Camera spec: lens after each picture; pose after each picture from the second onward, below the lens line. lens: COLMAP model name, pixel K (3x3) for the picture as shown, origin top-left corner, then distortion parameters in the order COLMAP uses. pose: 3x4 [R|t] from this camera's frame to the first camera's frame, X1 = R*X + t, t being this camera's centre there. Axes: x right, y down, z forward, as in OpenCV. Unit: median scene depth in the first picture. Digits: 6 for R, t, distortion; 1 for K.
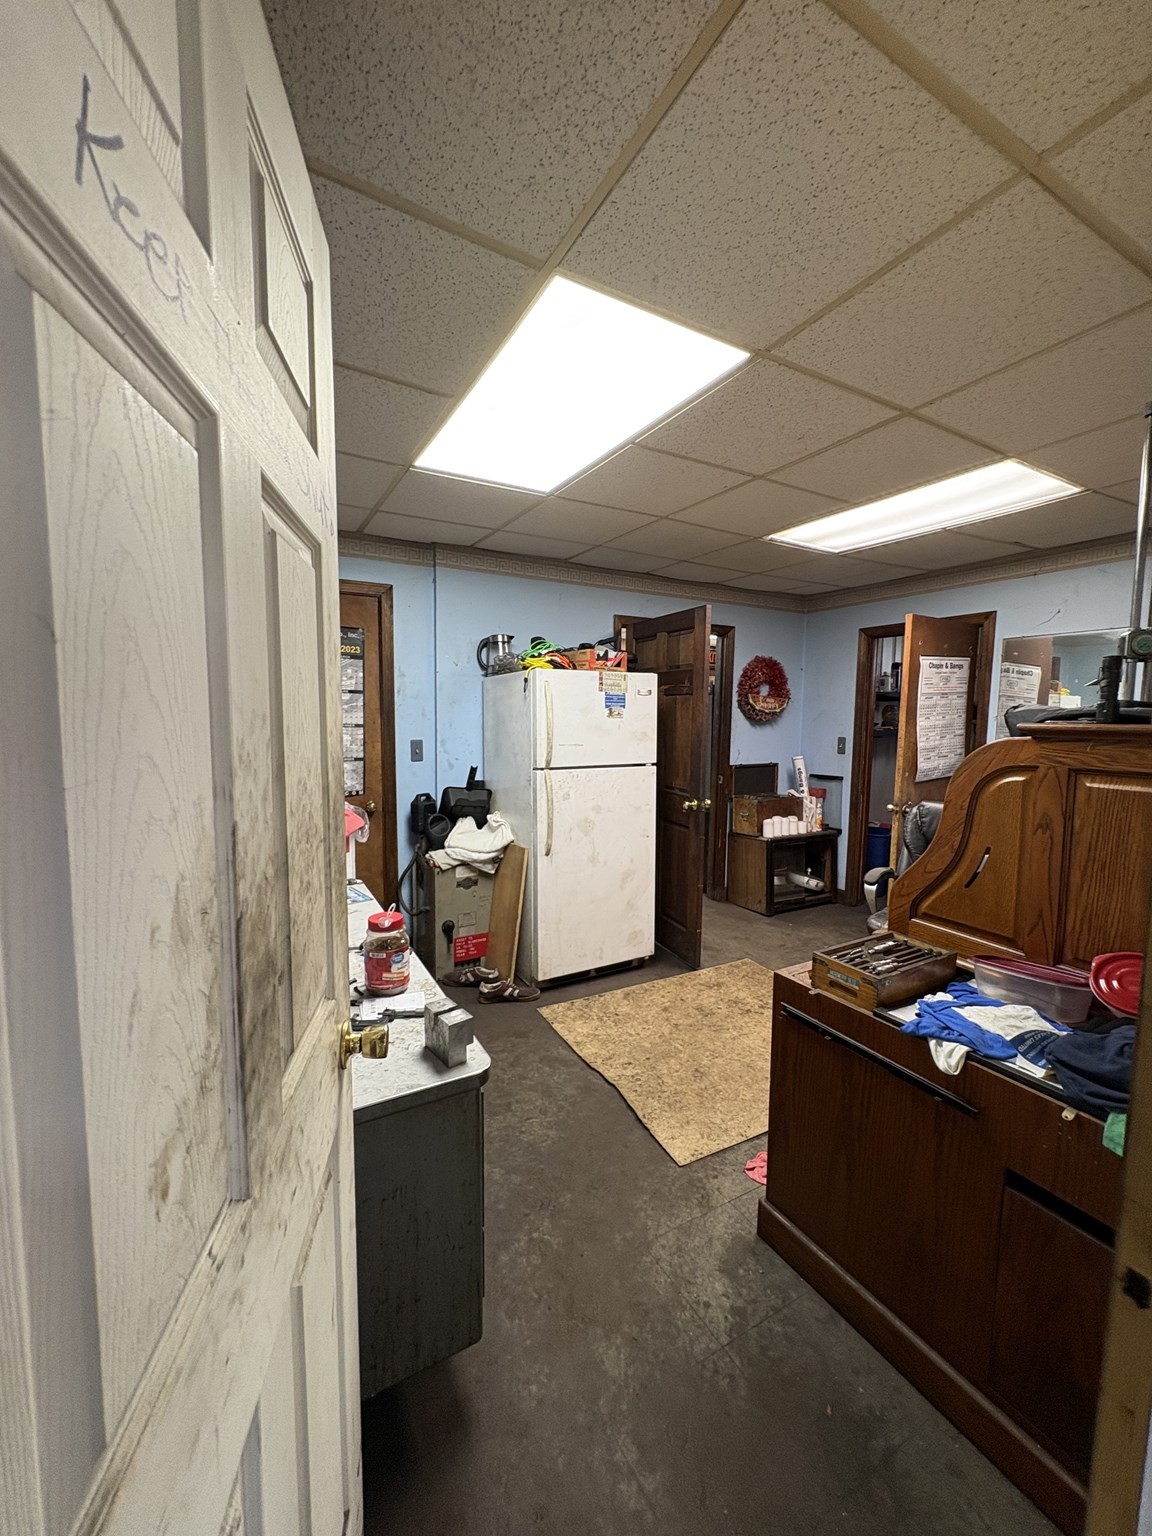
lens RADIAL K [[611.9, 0, 576.2], [0, 611.9, 769.1], [0, 0, 1]] dist [0.000959, -0.000042]
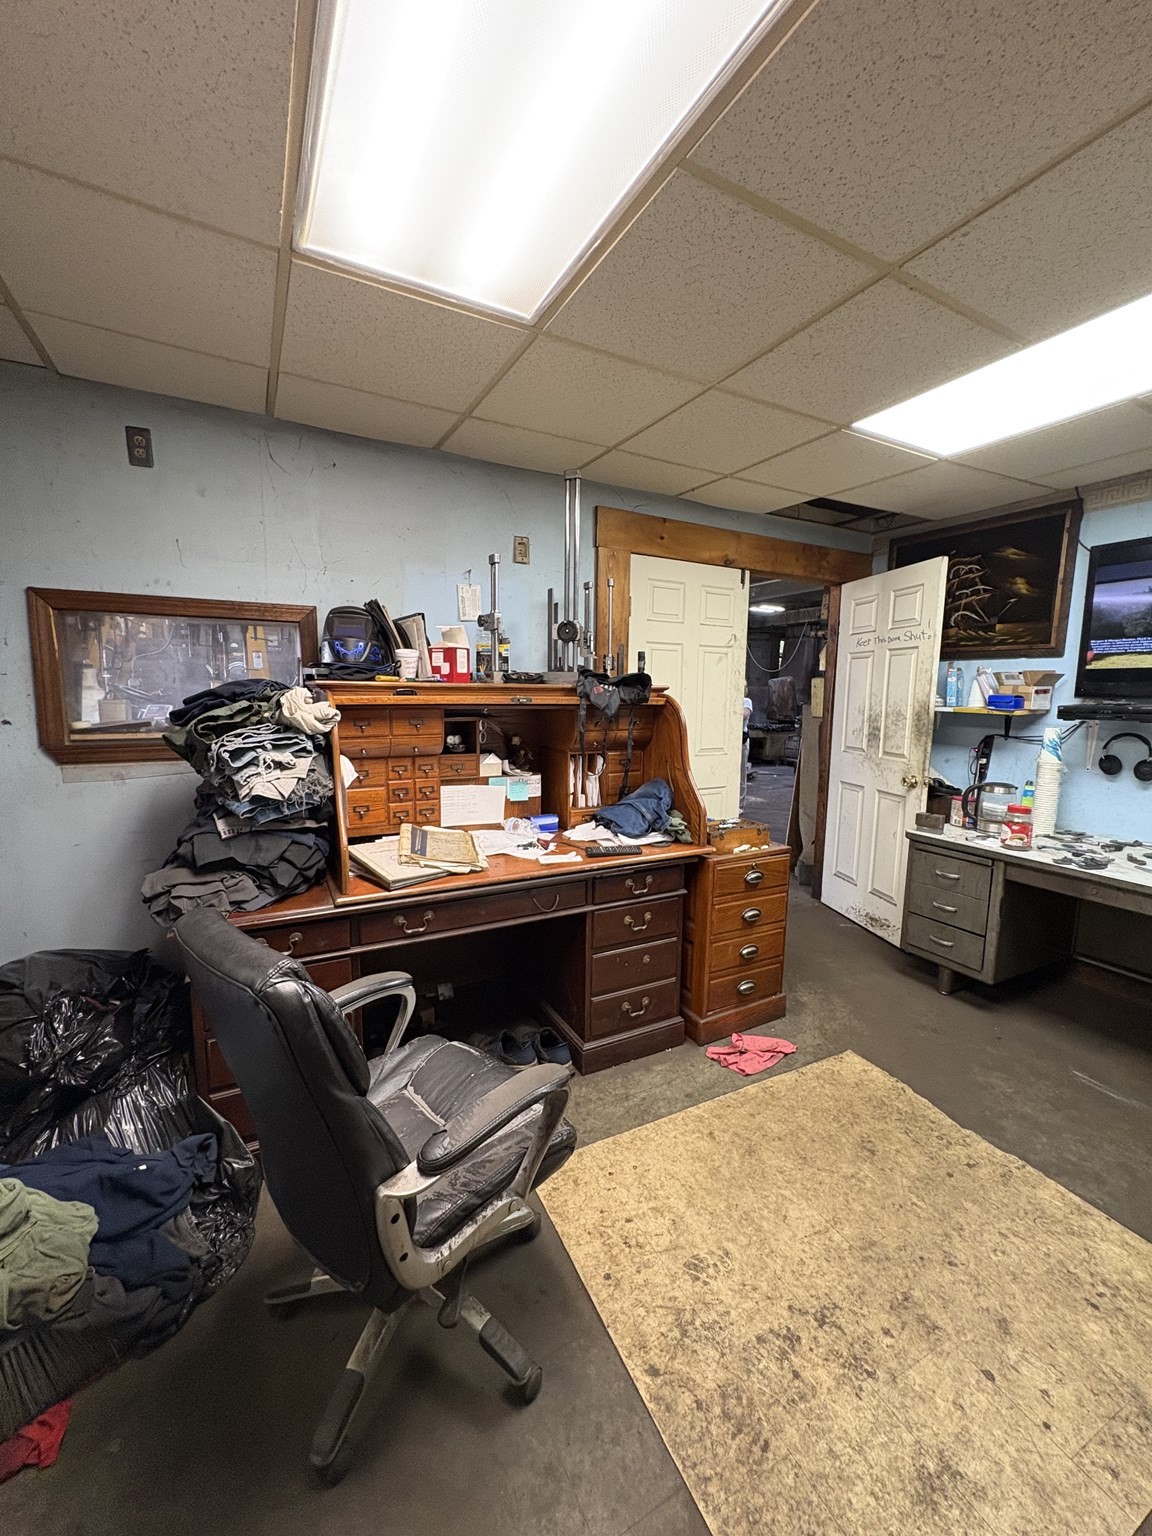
lens RADIAL K [[611.9, 0, 576.2], [0, 611.9, 769.1], [0, 0, 1]] dist [0.000959, -0.000042]
pose [[-0.999661, -0.023958, 0.010162, 0.618528], [-0.021223, 0.976508, 0.214435, -0.142382], [-0.015061, 0.214147, -0.976685, 1.789490]]
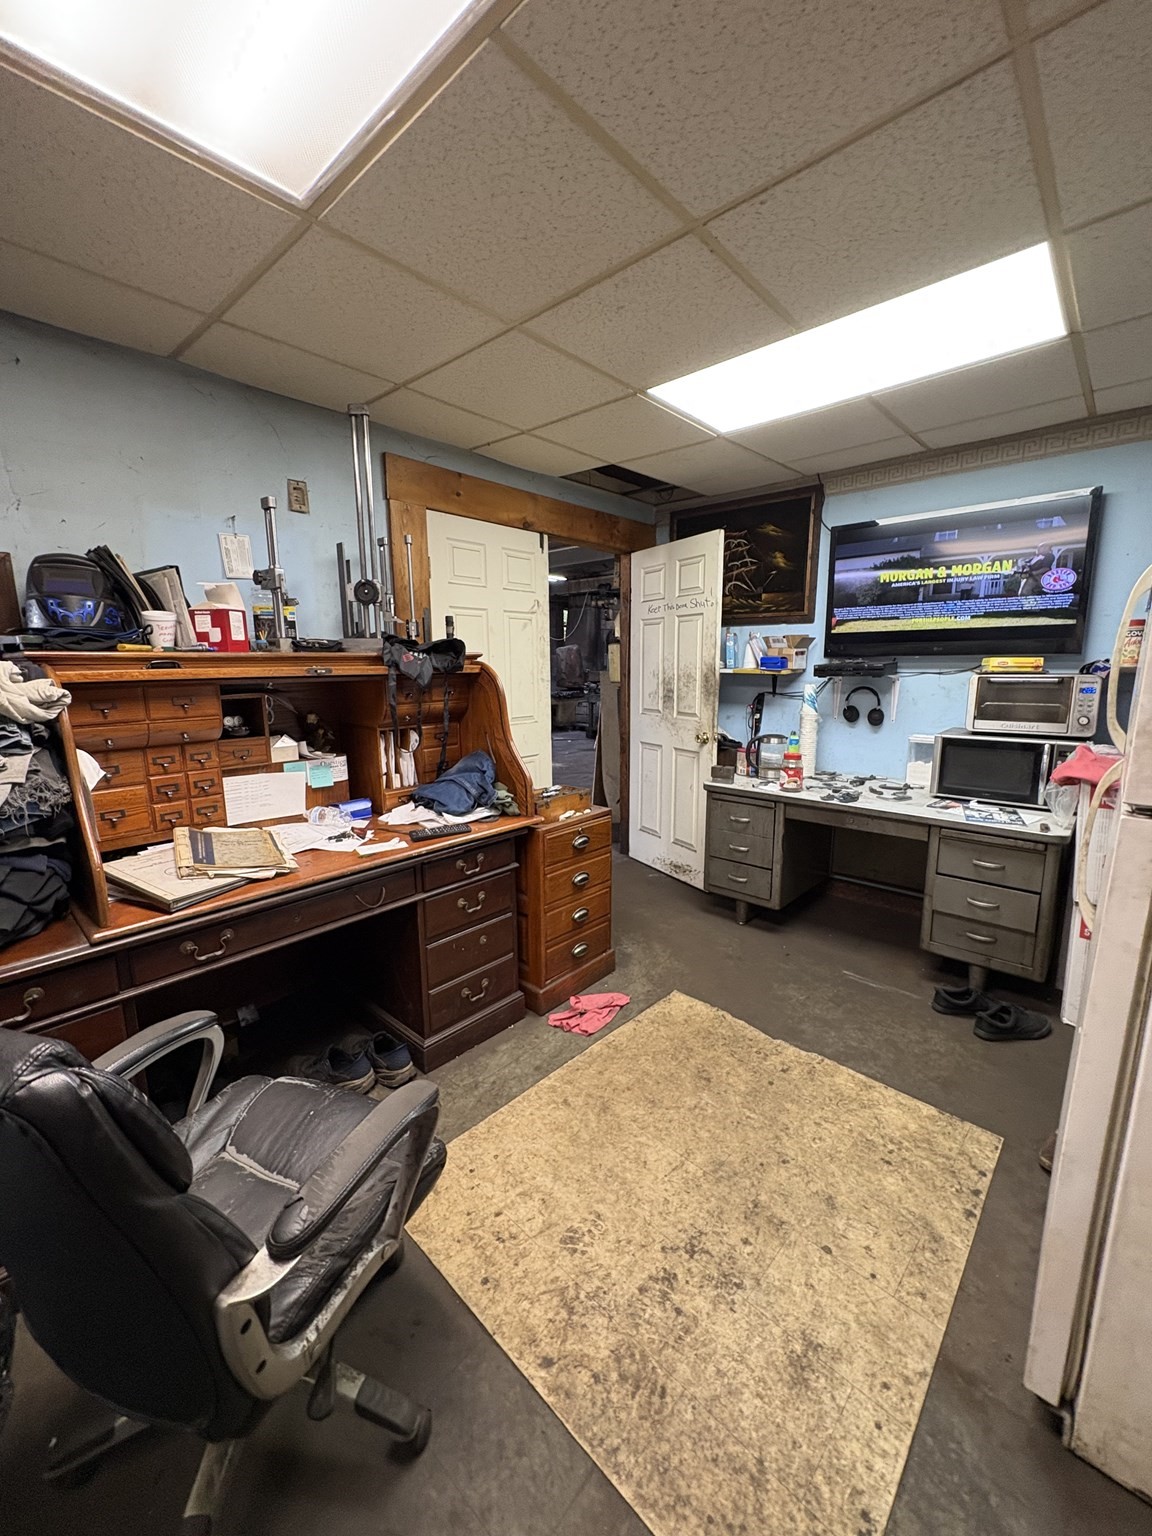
lens RADIAL K [[611.9, 0, 576.2], [0, 611.9, 769.1], [0, 0, 1]] dist [0.000959, -0.000042]
pose [[-0.945682, 0.053957, -0.320583, 0.661917], [-0.030031, 0.967414, 0.251412, -0.130659], [0.323702, 0.247383, -0.913246, 1.732049]]
